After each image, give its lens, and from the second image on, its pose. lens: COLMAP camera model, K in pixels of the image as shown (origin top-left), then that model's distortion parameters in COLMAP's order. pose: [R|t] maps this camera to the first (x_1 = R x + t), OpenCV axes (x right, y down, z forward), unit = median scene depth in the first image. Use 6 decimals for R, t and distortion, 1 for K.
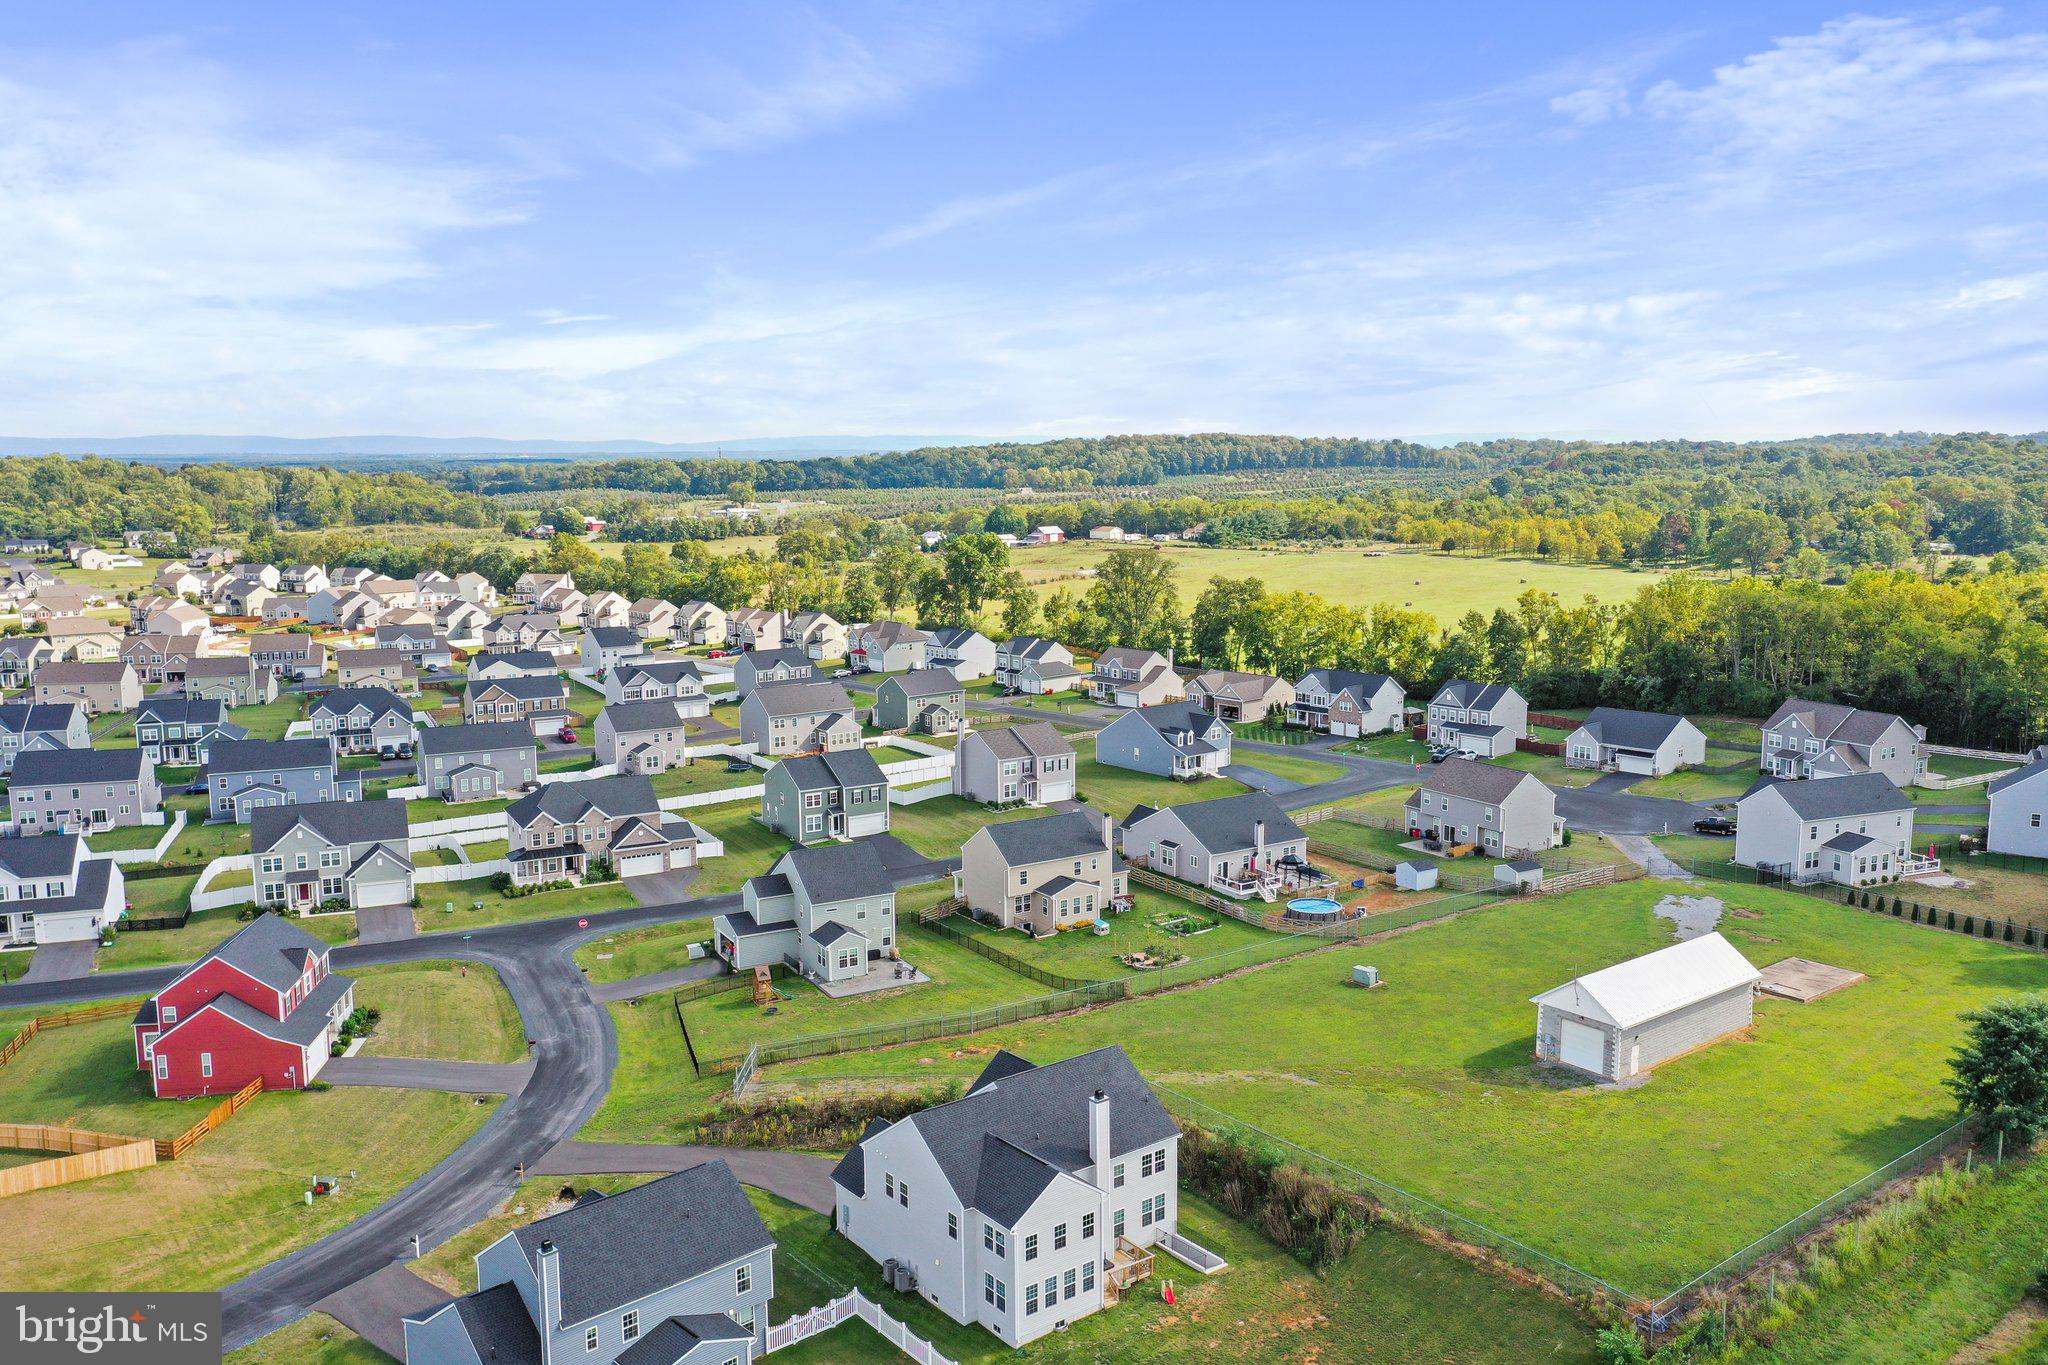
lens RADIAL K [[1618.2, 0, 1036.1], [0, 1618.2, 670.8], [0, 0, 1]] dist [0.007739, -0.002124]
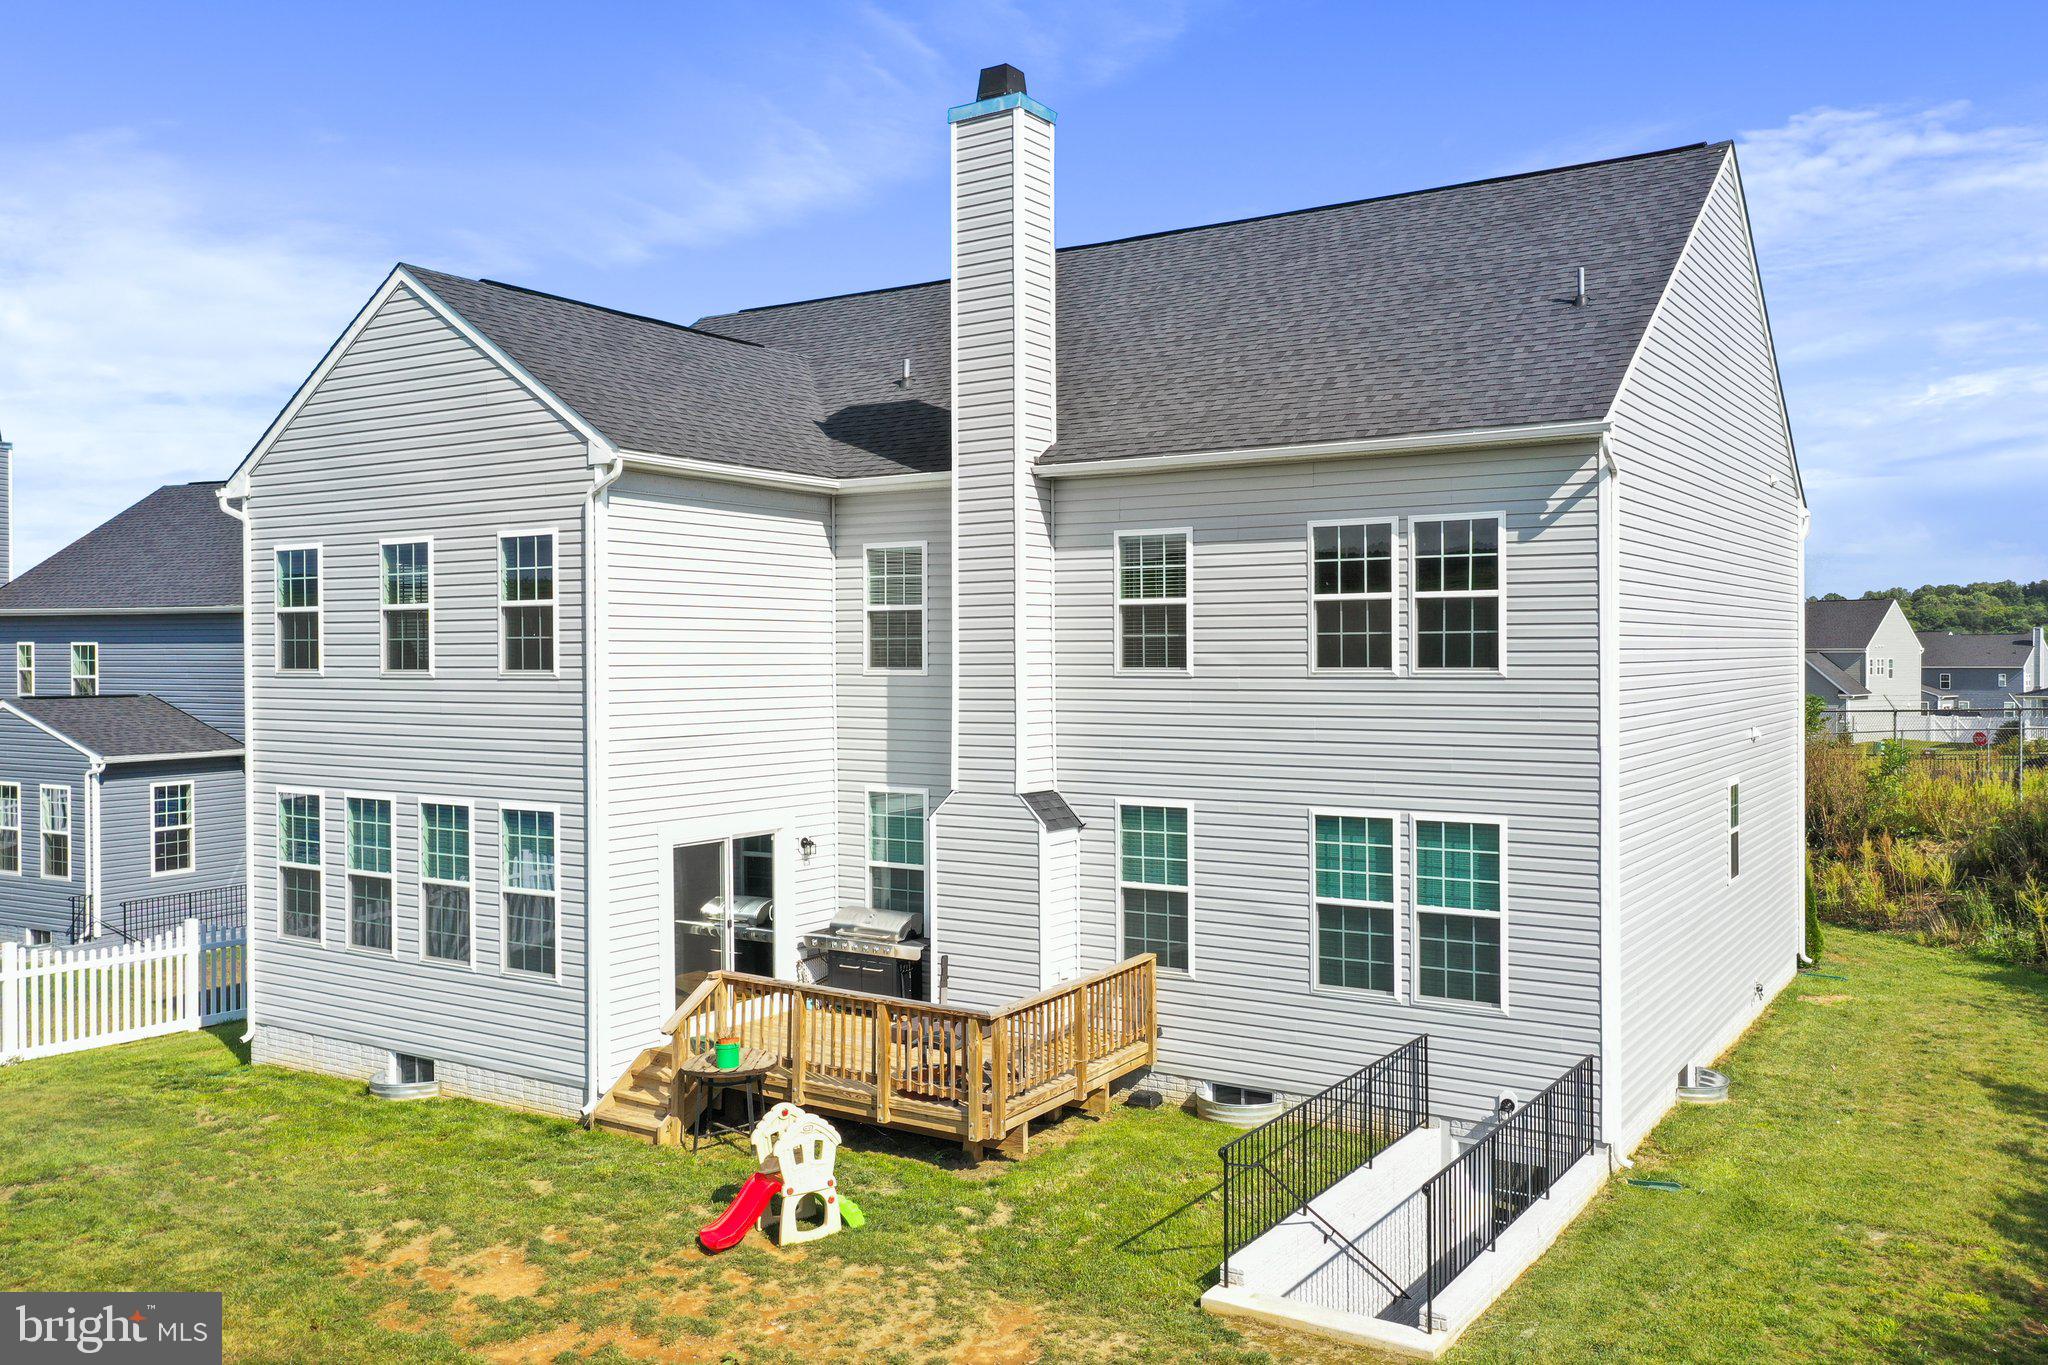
lens RADIAL K [[1652.1, 0, 1029.6], [0, 1652.1, 646.7], [0, 0, 1]] dist [-0.002900, -0.003648]
pose [[0.326928, -0.000983, -0.945049, 0.114360], [-0.124729, 0.991207, -0.044179, 0.171354], [0.936782, 0.132318, 0.323931, 0.487736]]
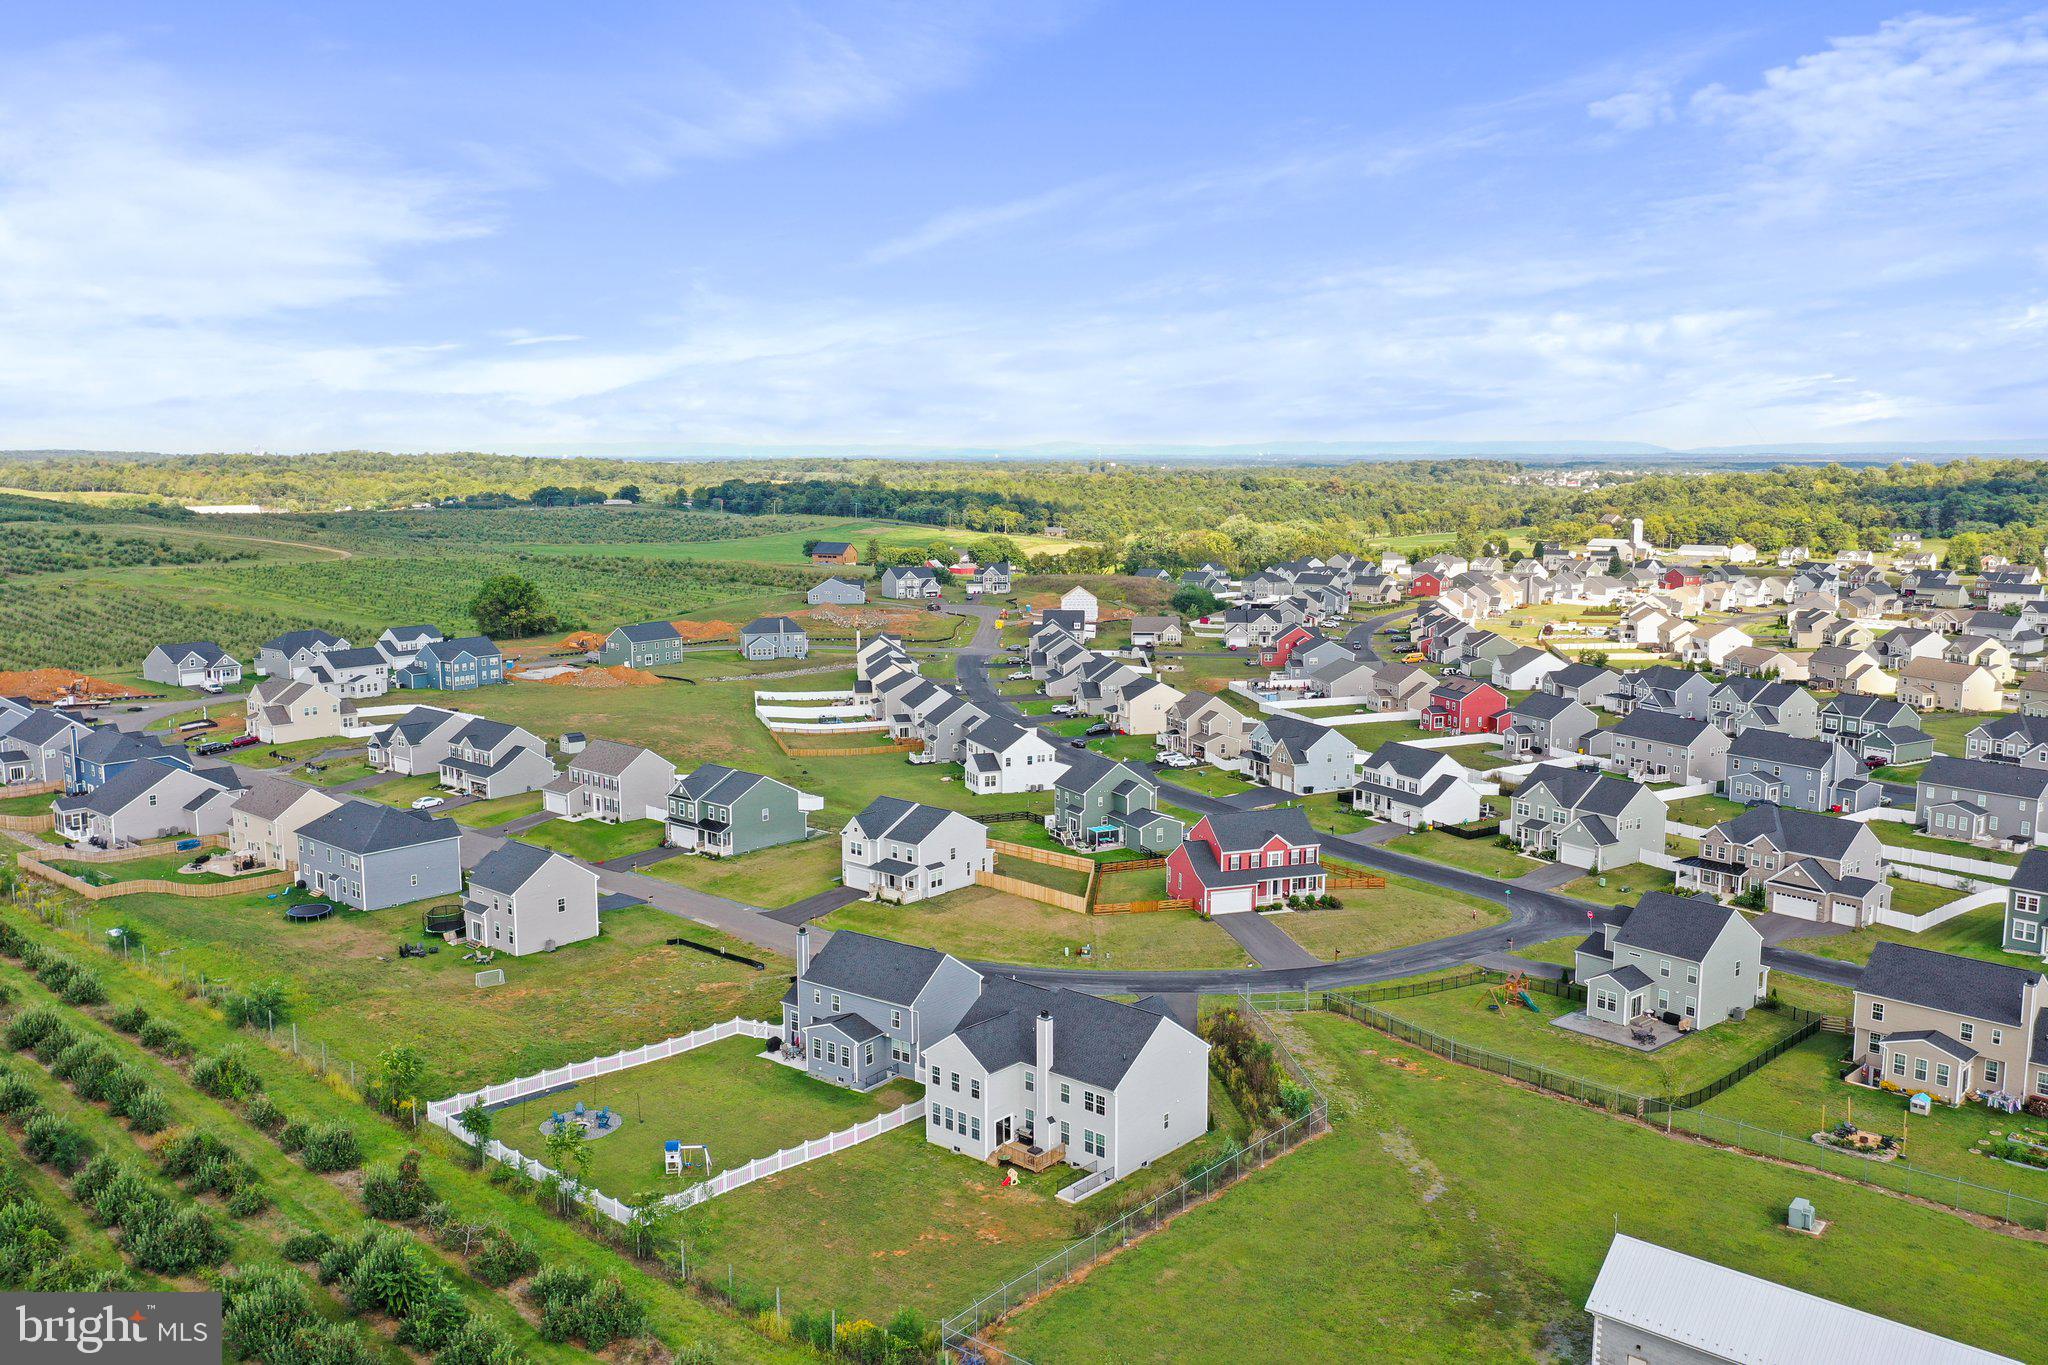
lens RADIAL K [[1612.3, 0, 1035.0], [0, 1612.3, 673.6], [0, 0, 1]] dist [0.002721, 0.010192]
pose [[0.190582, 0.135529, -0.972271, 0.618950], [-0.131445, 0.985028, 0.111542, -0.068160], [0.972831, 0.106543, 0.205543, 0.365368]]
